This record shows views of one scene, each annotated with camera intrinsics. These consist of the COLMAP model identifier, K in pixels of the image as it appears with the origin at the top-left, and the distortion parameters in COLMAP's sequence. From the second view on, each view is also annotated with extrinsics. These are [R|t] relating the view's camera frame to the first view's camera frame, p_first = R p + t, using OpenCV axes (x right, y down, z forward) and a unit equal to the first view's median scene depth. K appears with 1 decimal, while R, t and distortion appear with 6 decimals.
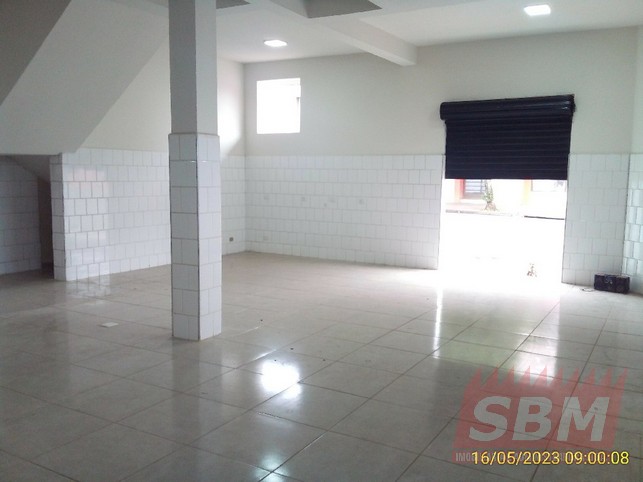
lens RADIAL K [[588.9, 0, 321.5], [0, 588.9, 241.0], [0, 0, 1]] dist [0.117366, -0.205093]
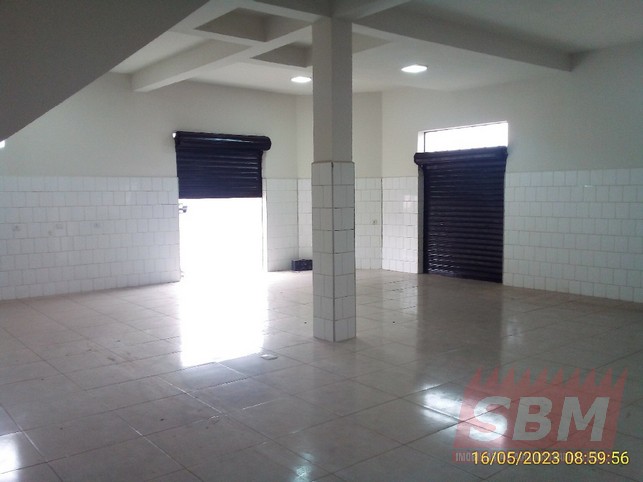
lens RADIAL K [[588.9, 0, 321.5], [0, 588.9, 241.0], [0, 0, 1]] dist [0.117366, -0.205093]
pose [[0.357356, -0.093139, 0.929312, -0.736792], [0.121075, 0.991239, 0.052787, -0.052304], [-0.926087, 0.093652, 0.365502, 0.344481]]
